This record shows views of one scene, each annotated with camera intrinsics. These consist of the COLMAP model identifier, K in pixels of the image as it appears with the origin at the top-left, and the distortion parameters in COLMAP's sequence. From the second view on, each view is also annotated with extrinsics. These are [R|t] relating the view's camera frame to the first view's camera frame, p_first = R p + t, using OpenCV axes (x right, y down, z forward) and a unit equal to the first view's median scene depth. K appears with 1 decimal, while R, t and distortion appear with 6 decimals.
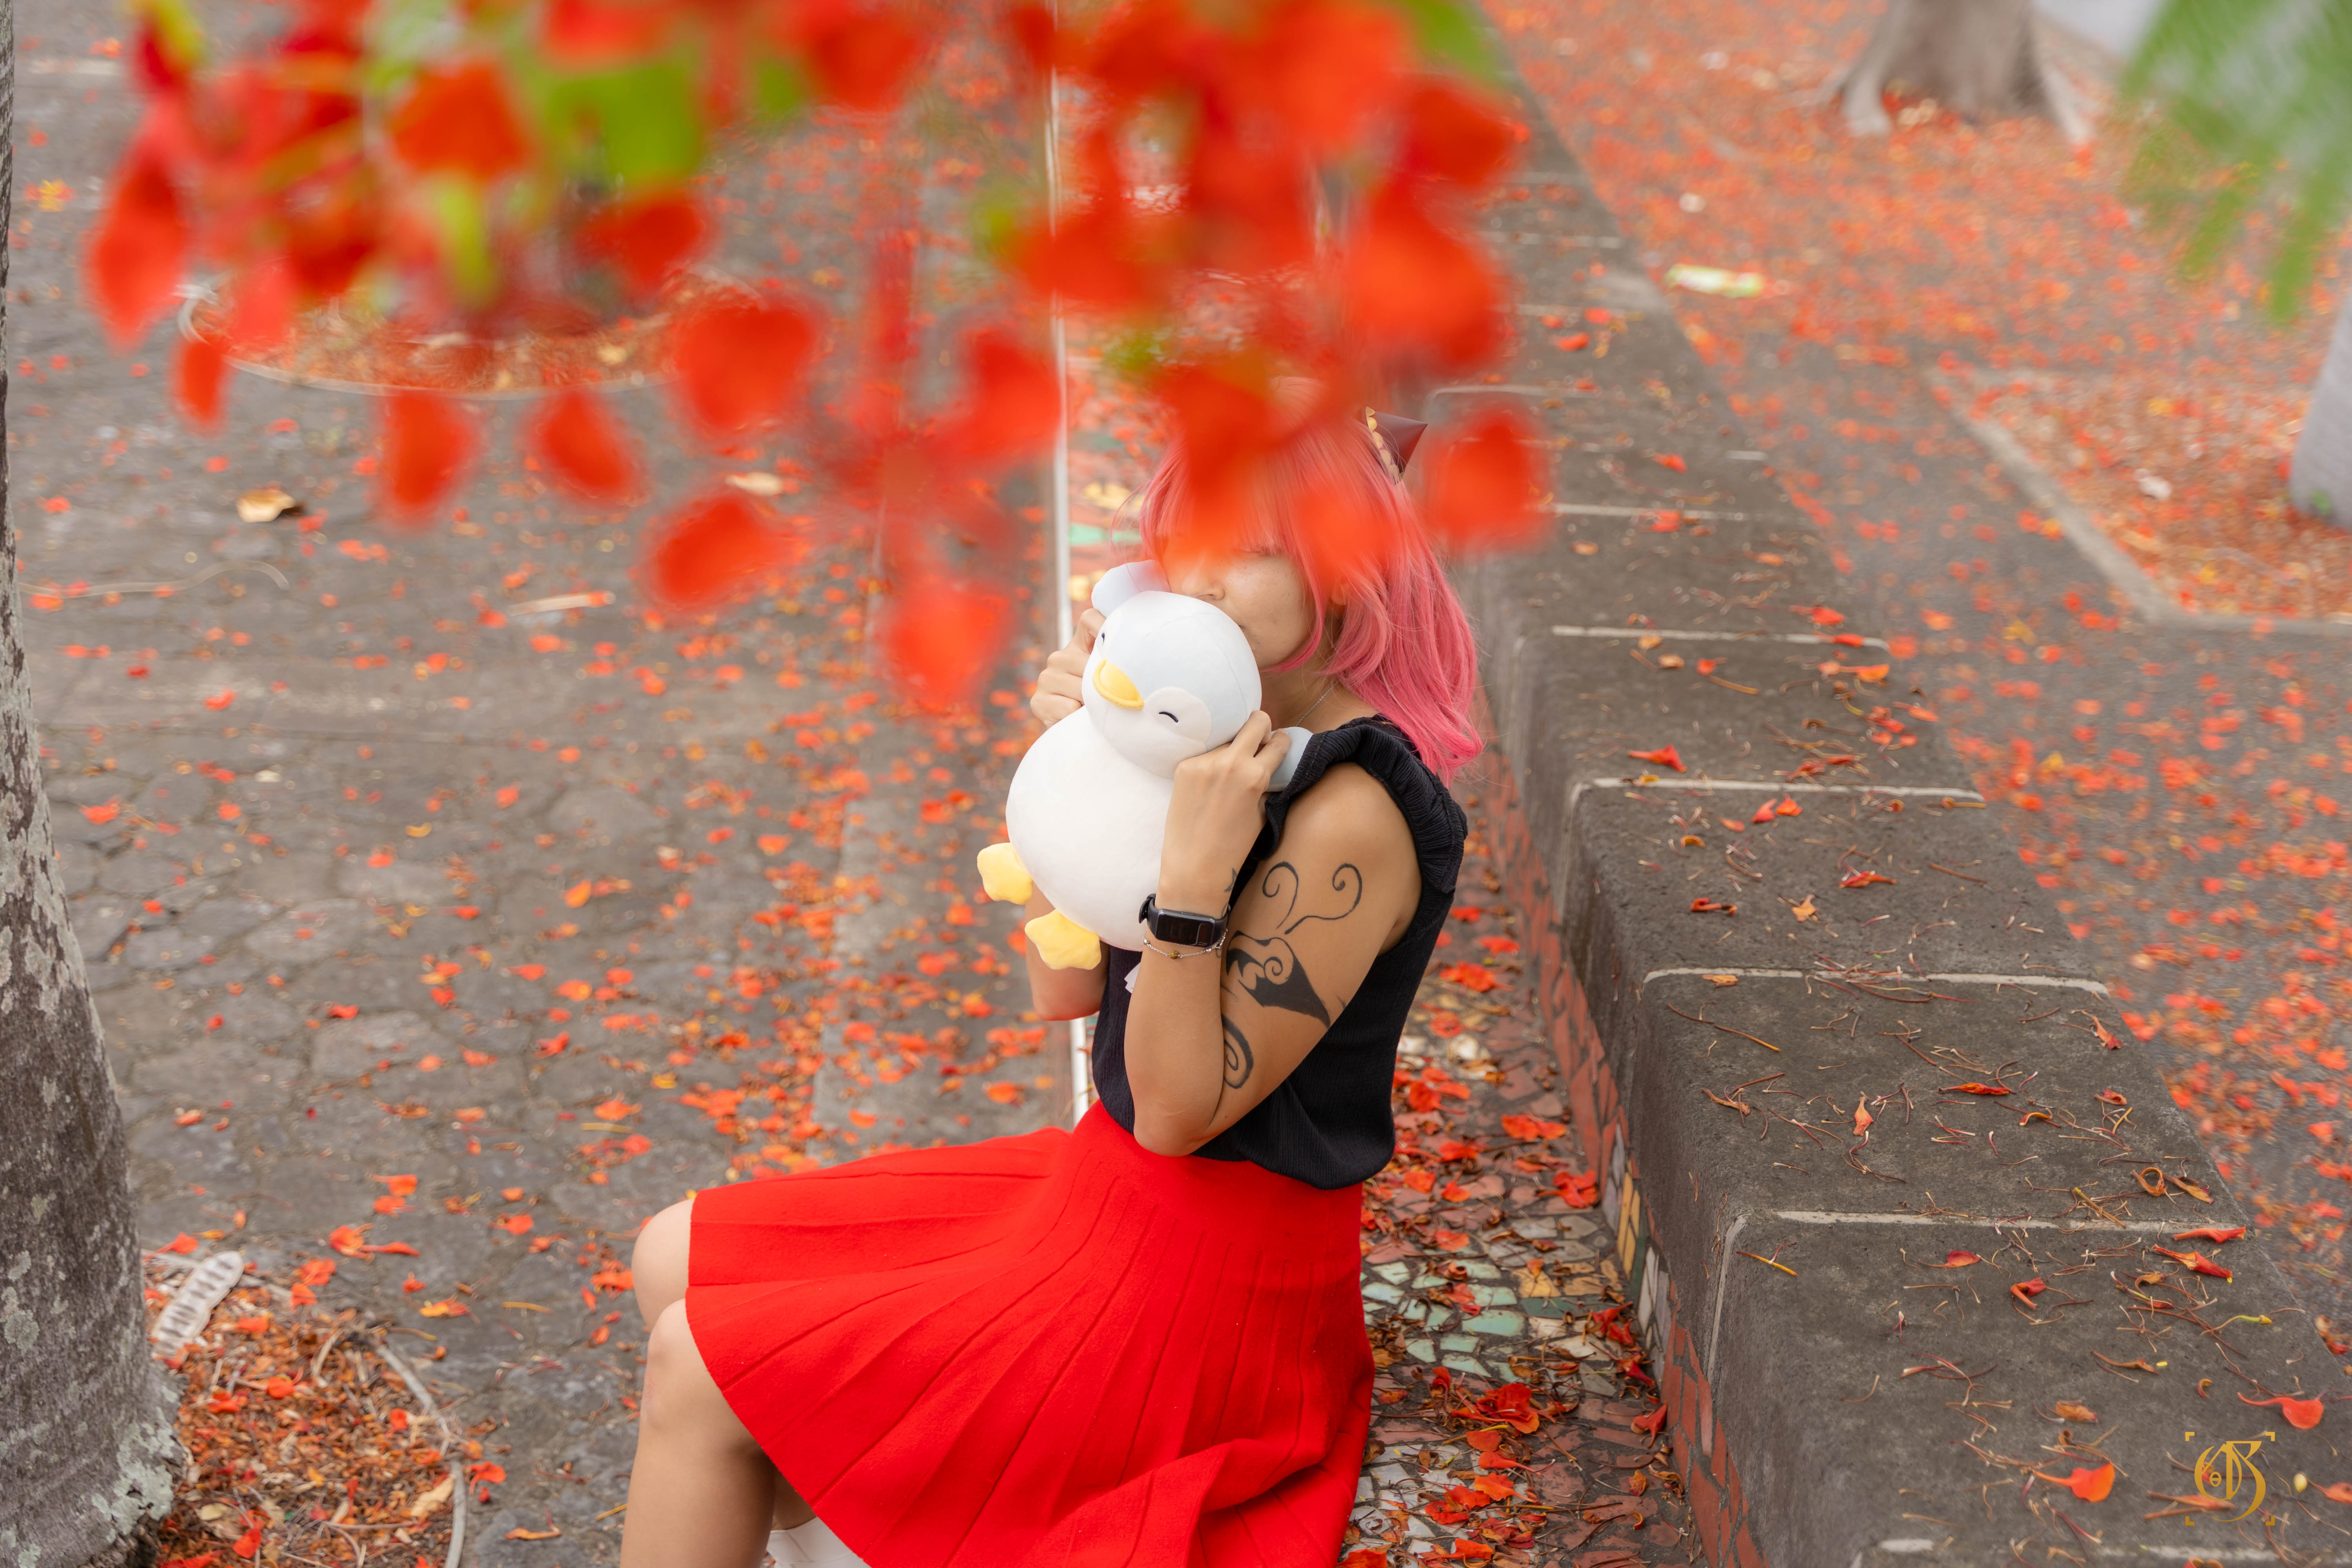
lens RADIAL K [[3569.5, 0, 1176.0], [0, 3569.5, 784.0], [0, 0, 1]] dist [0.032383, -0.150243]
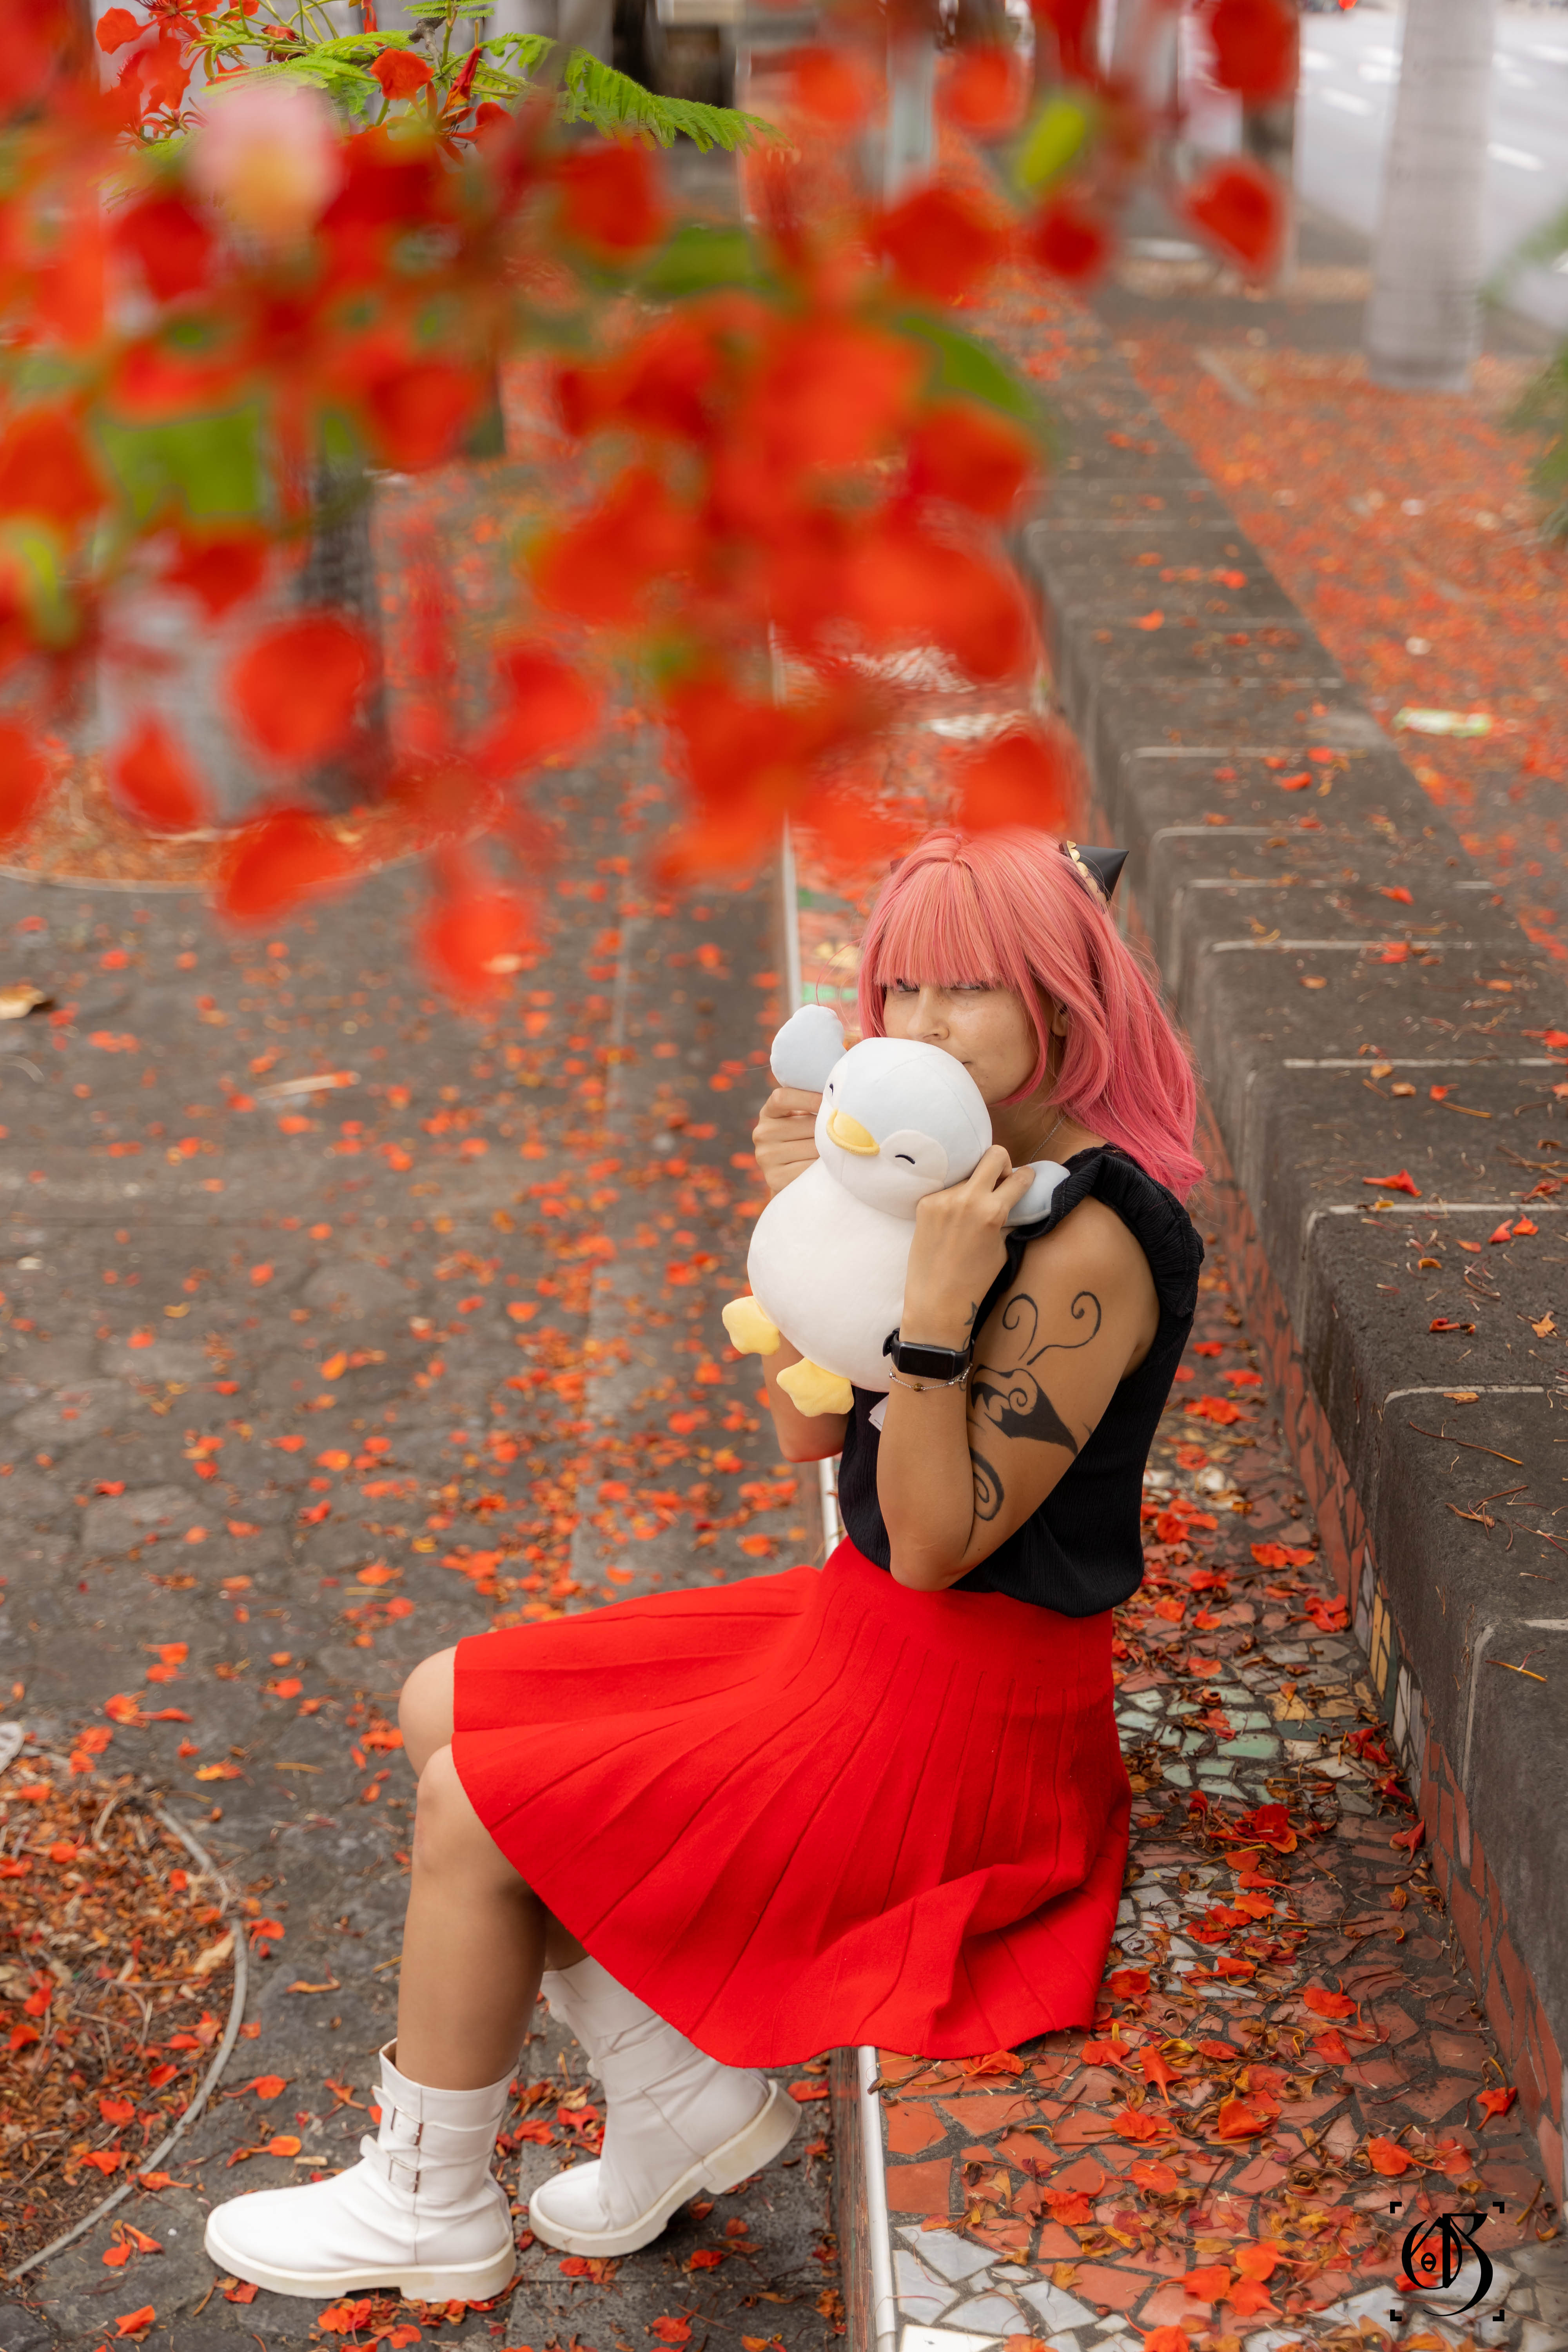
lens RADIAL K [[3569.5, 0, 723.7], [0, 3569.5, 1215.2], [0, 0, 1]] dist [0.032383, -0.150243]
pose [[0.997723, -0.038278, -0.055533, 0.002205], [0.037585, 0.999203, -0.013477, 0.007232], [0.056005, 0.011359, 0.998366, -0.014012]]
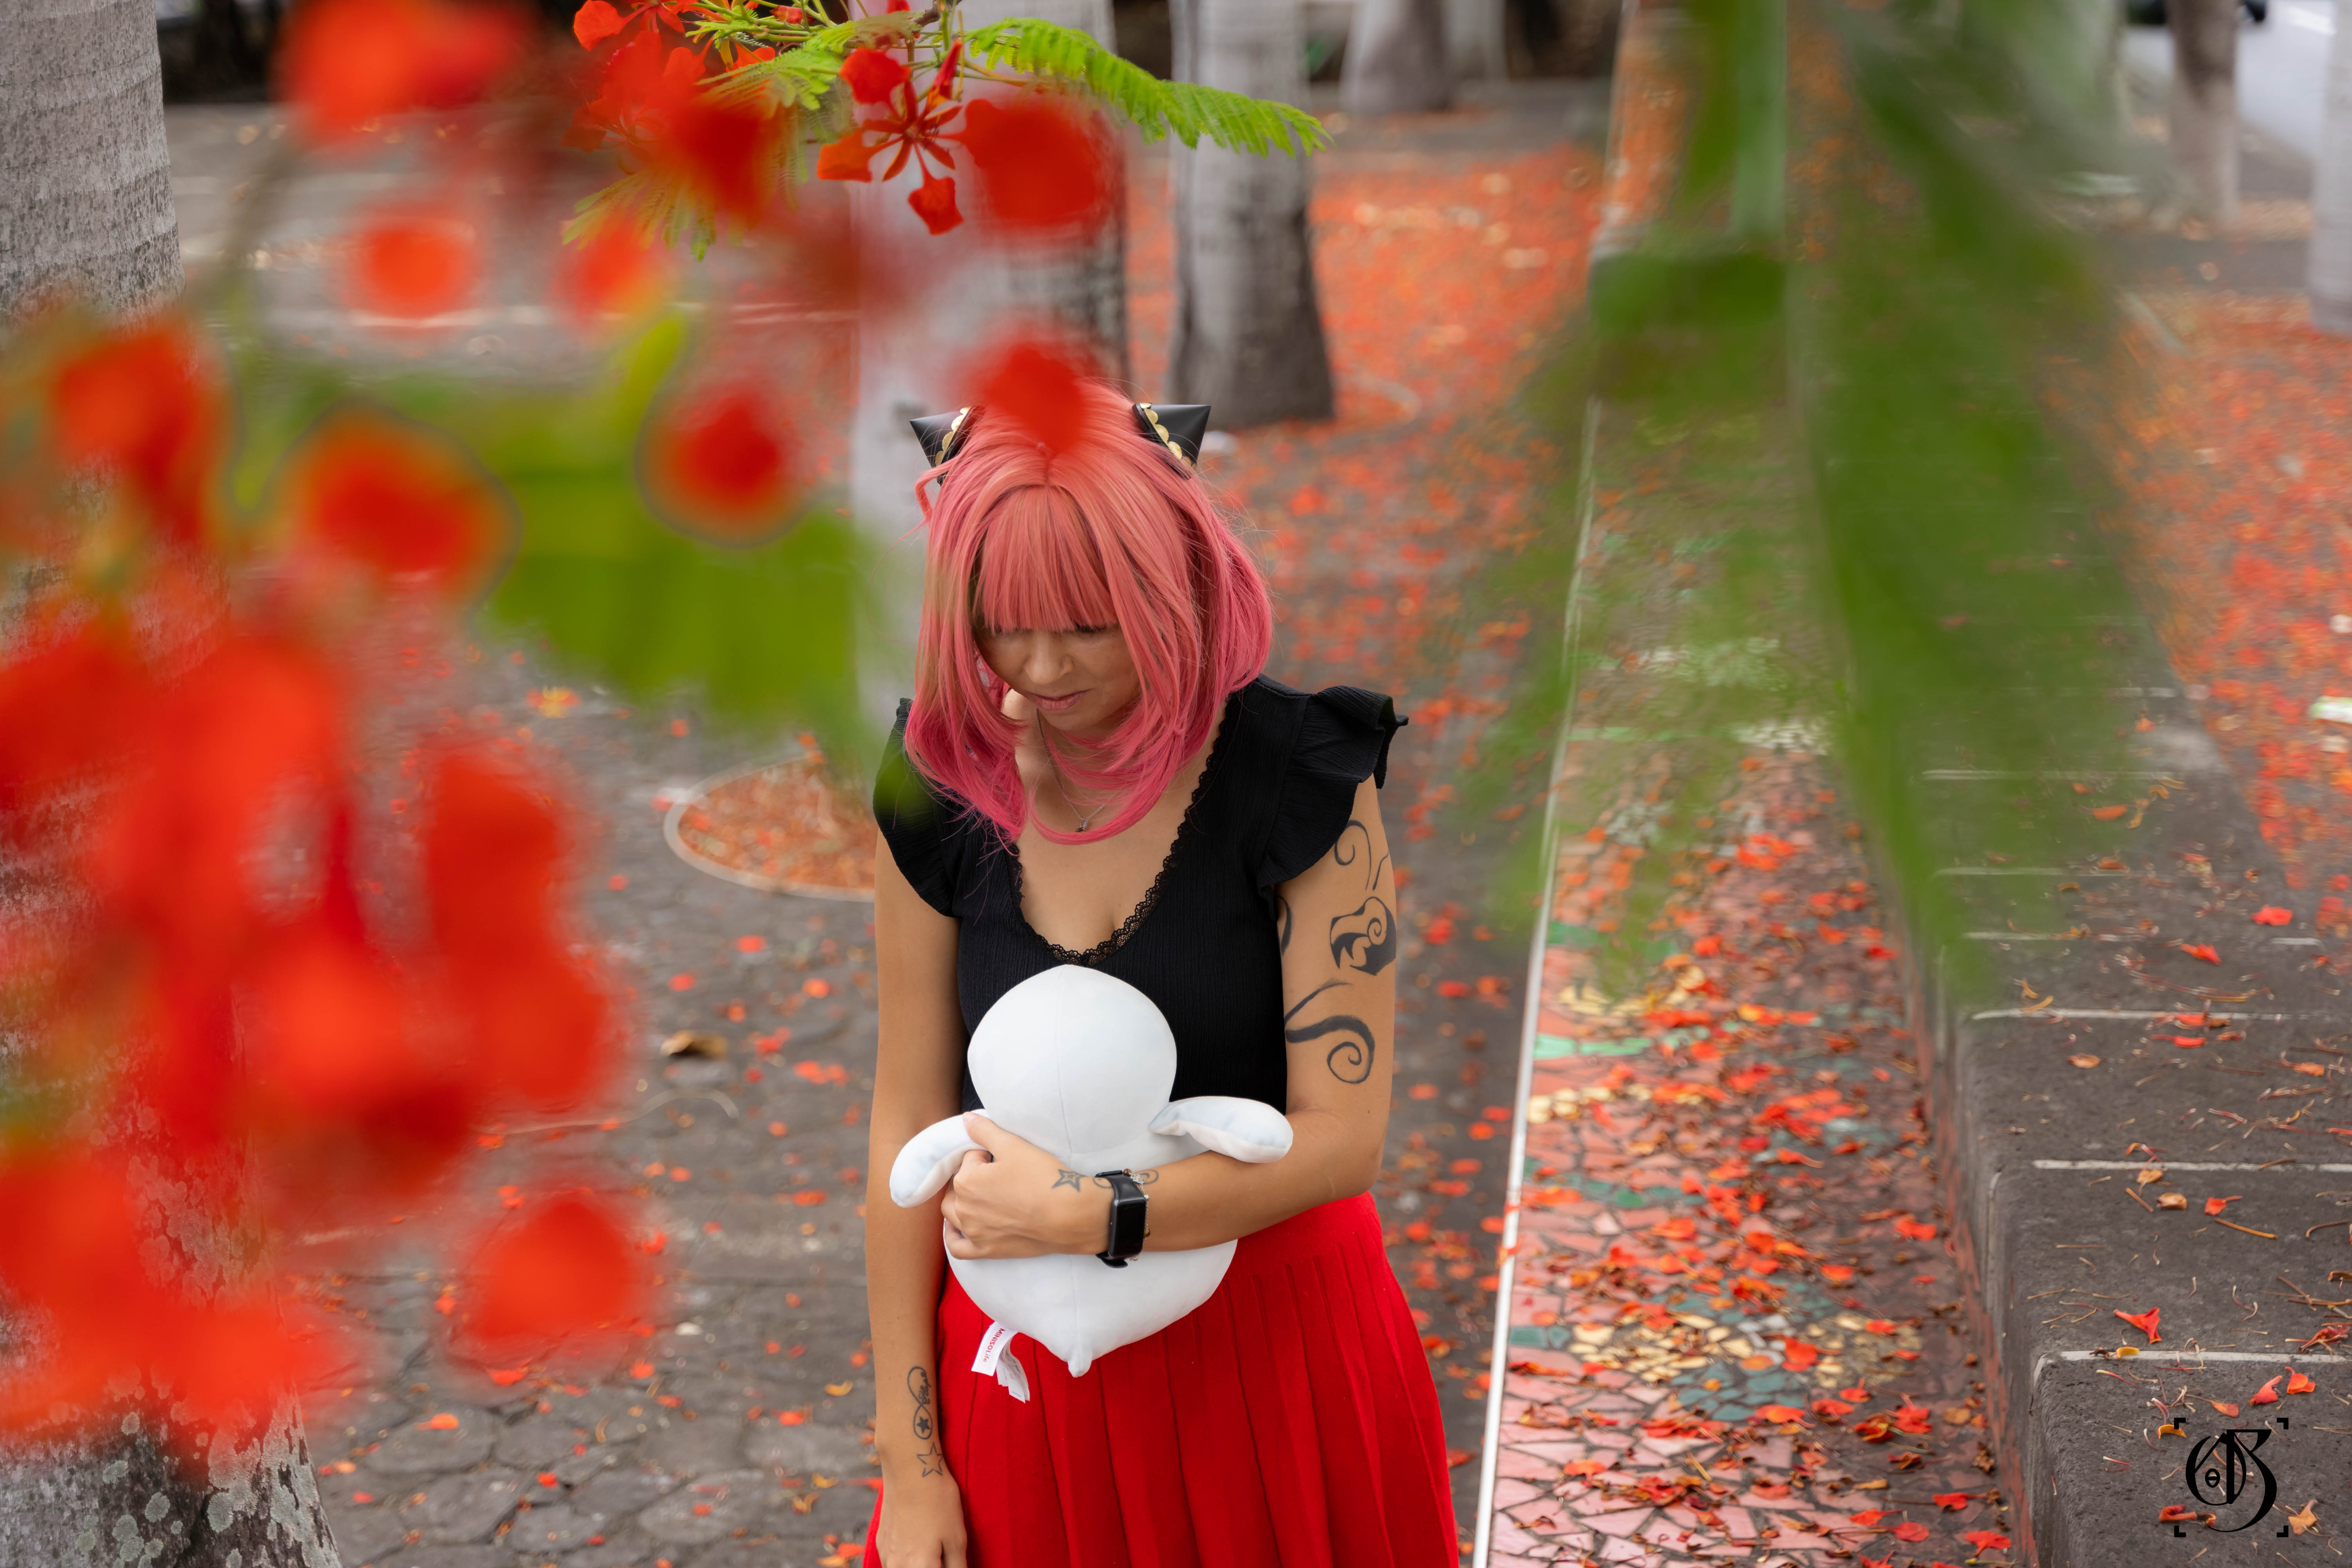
lens RADIAL K [[3822.6, 0, 1141.9], [0, 3822.6, 777.3], [0, 0, 1]] dist [0.022359, -0.108174]
pose [[0.982022, -0.039926, -0.184495, 0.067887], [0.016211, 0.991603, -0.128301, -0.020629], [0.188069, 0.123004, 0.974423, 0.059511]]
